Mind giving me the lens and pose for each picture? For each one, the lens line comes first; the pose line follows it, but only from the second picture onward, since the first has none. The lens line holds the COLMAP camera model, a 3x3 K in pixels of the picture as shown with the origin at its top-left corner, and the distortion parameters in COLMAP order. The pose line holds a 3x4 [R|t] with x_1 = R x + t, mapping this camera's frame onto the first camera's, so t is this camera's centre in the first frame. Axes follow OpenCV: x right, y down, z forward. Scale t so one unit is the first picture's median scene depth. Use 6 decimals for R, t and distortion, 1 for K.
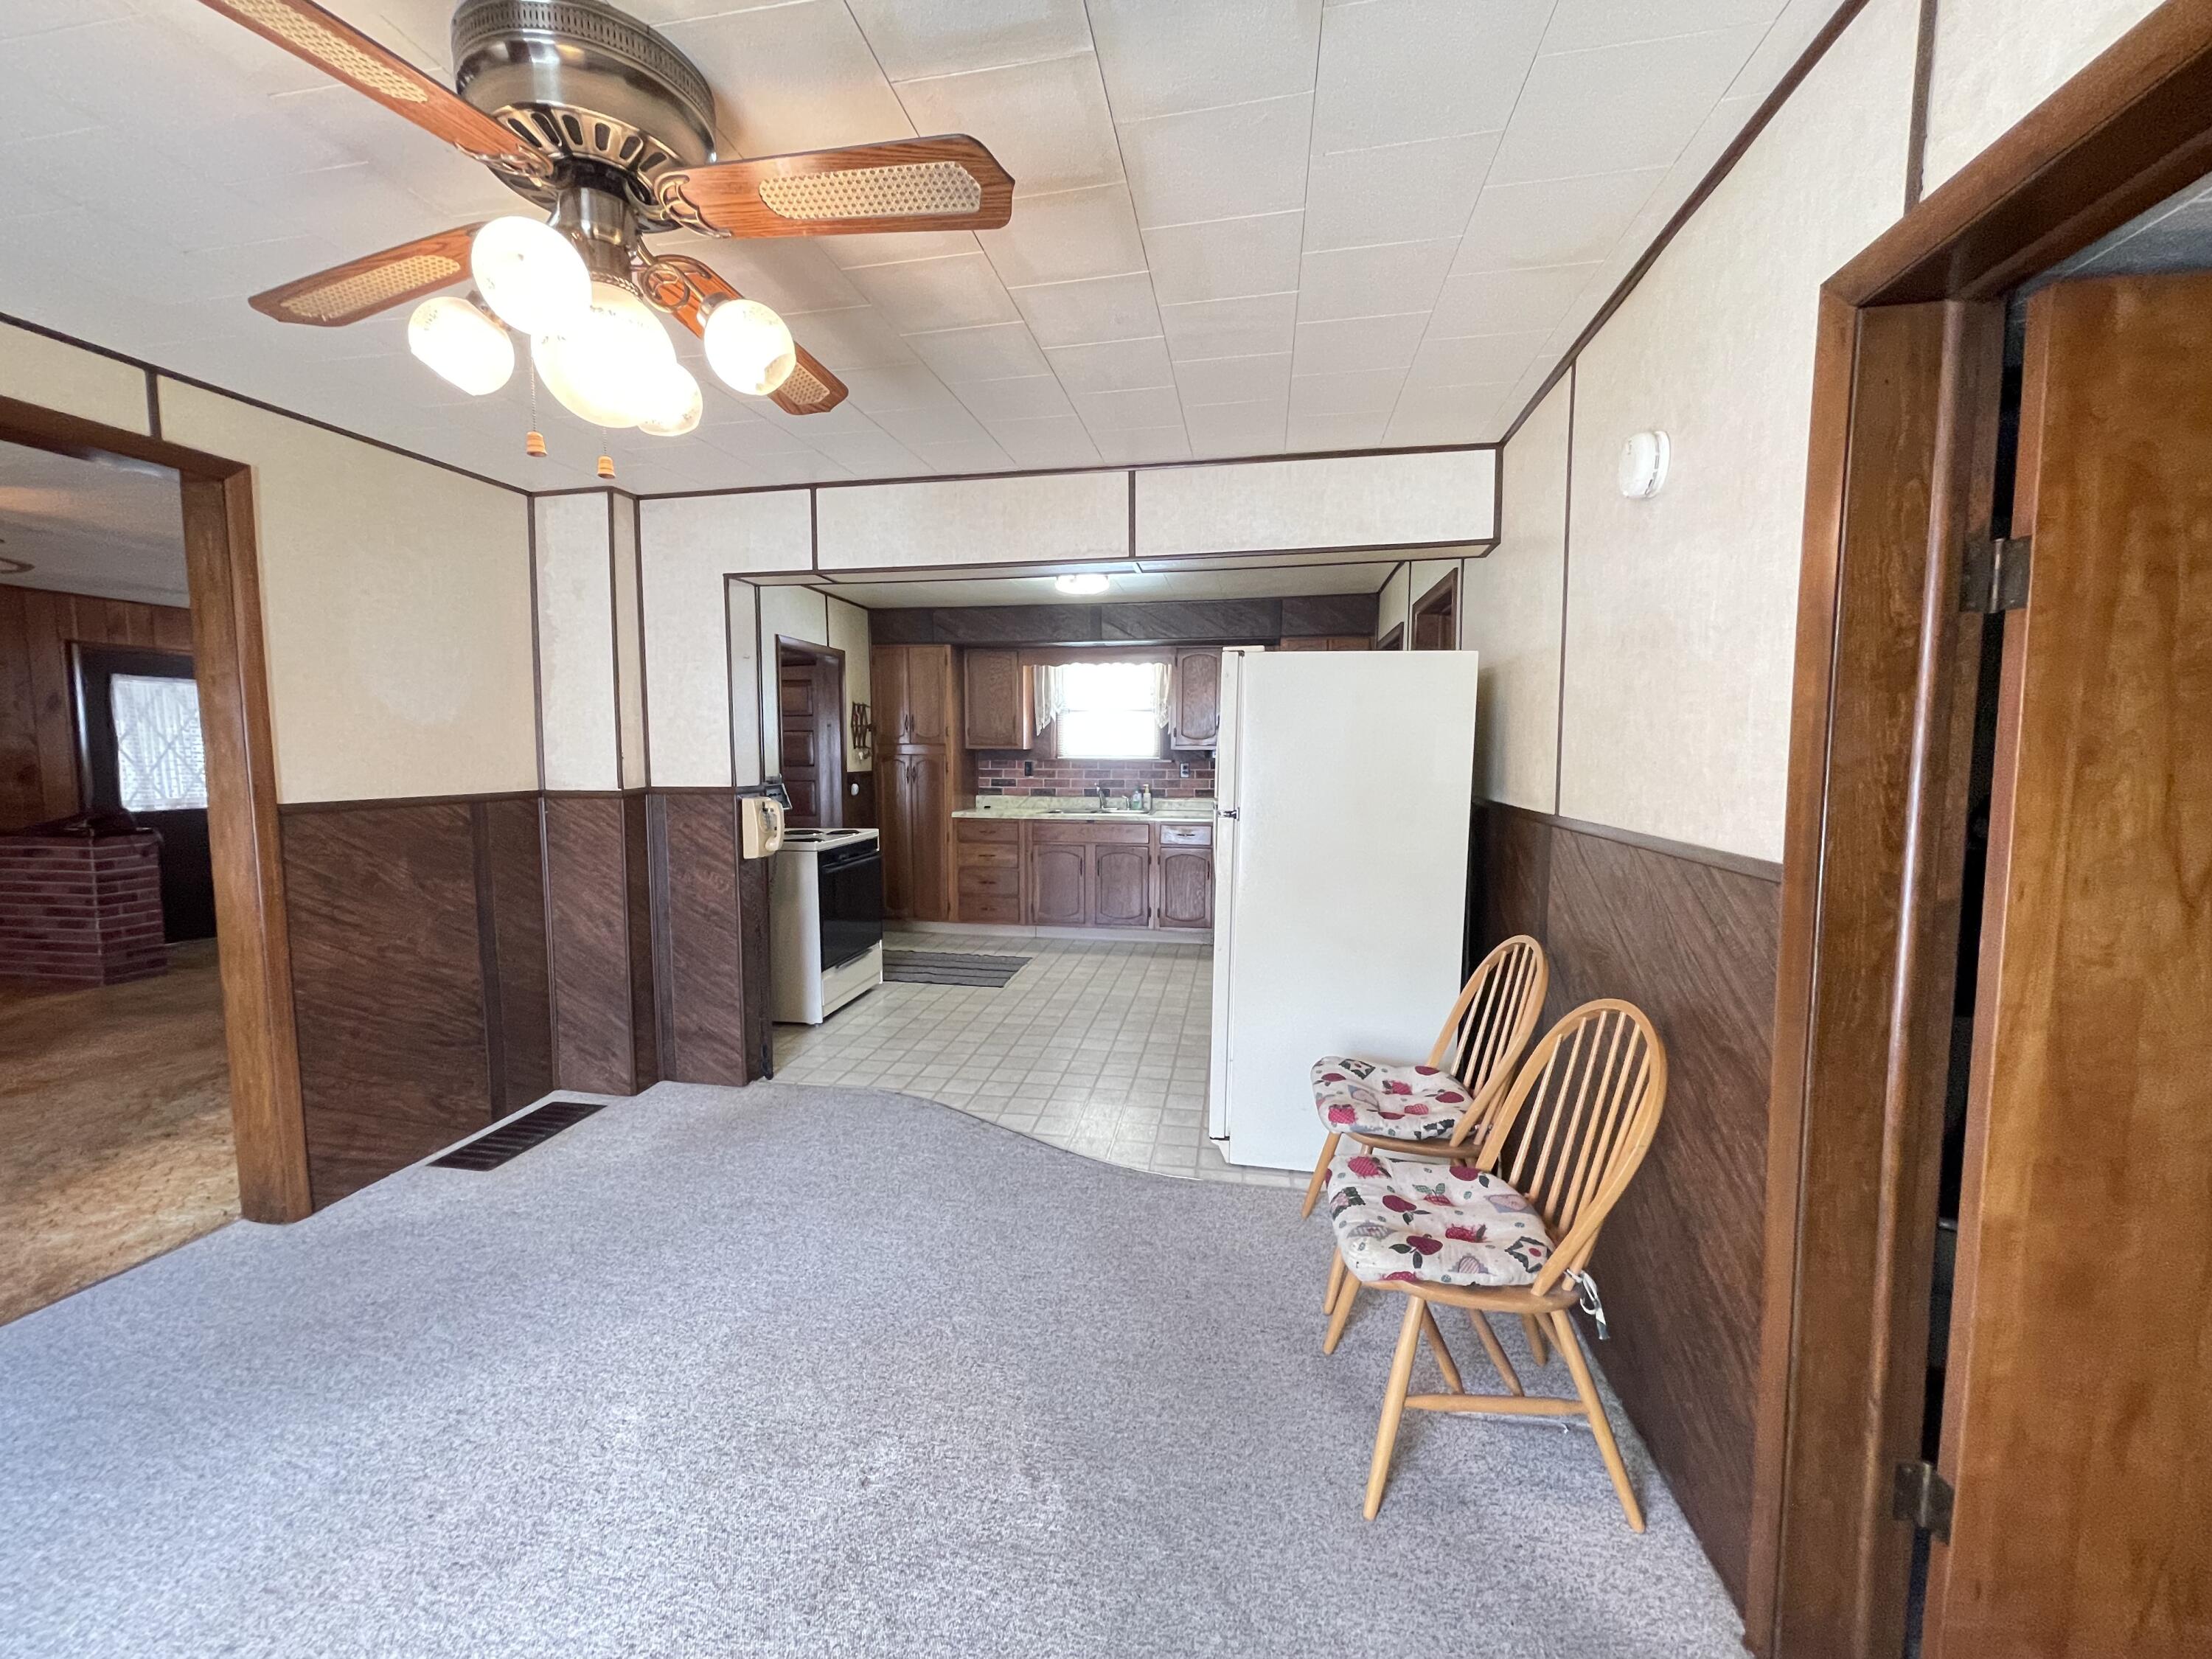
lens RADIAL K [[883.4, 0, 1106.0], [0, 883.4, 829.5], [0, 0, 1]] dist [0.000776, 0.000024]
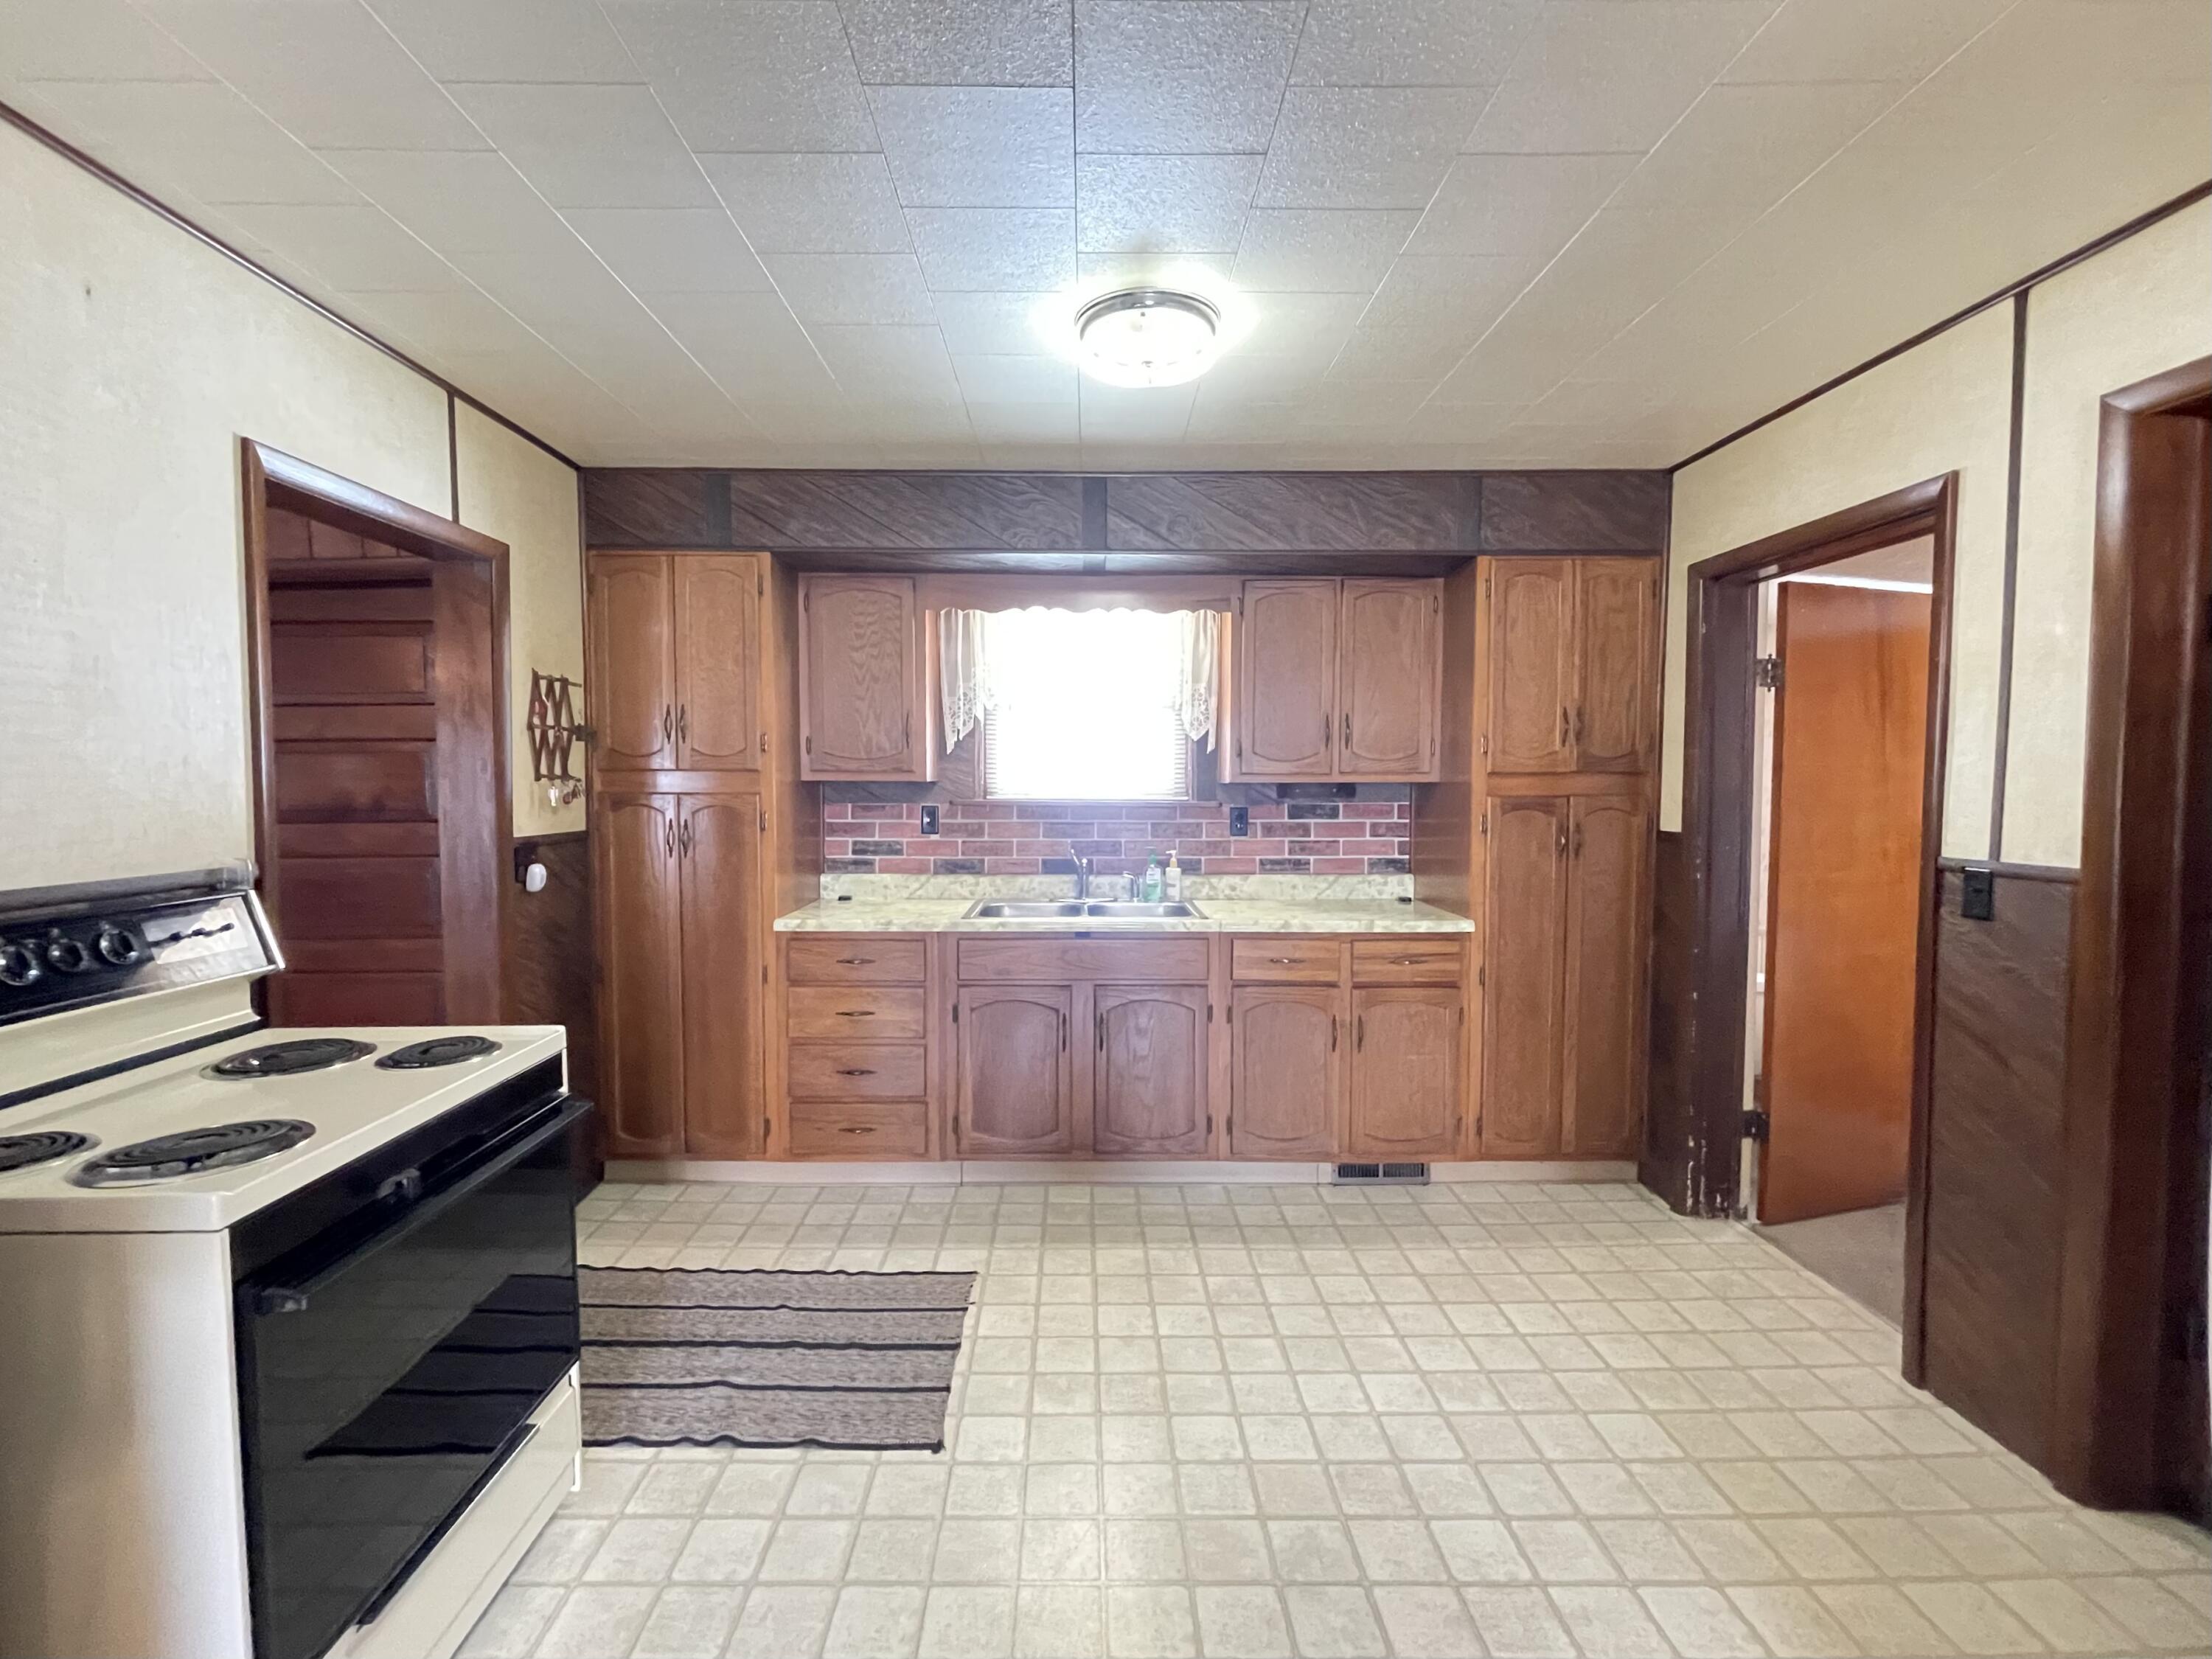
lens RADIAL K [[988.1, 0, 1106.0], [0, 988.1, 829.5], [0, 0, 1]] dist [-0.014171, -0.000083]
pose [[0.983274, -0.007253, 0.181986, -0.096874], [0.013927, 0.999275, -0.035423, -0.044935], [-0.181597, 0.037365, 0.982663, 0.461329]]
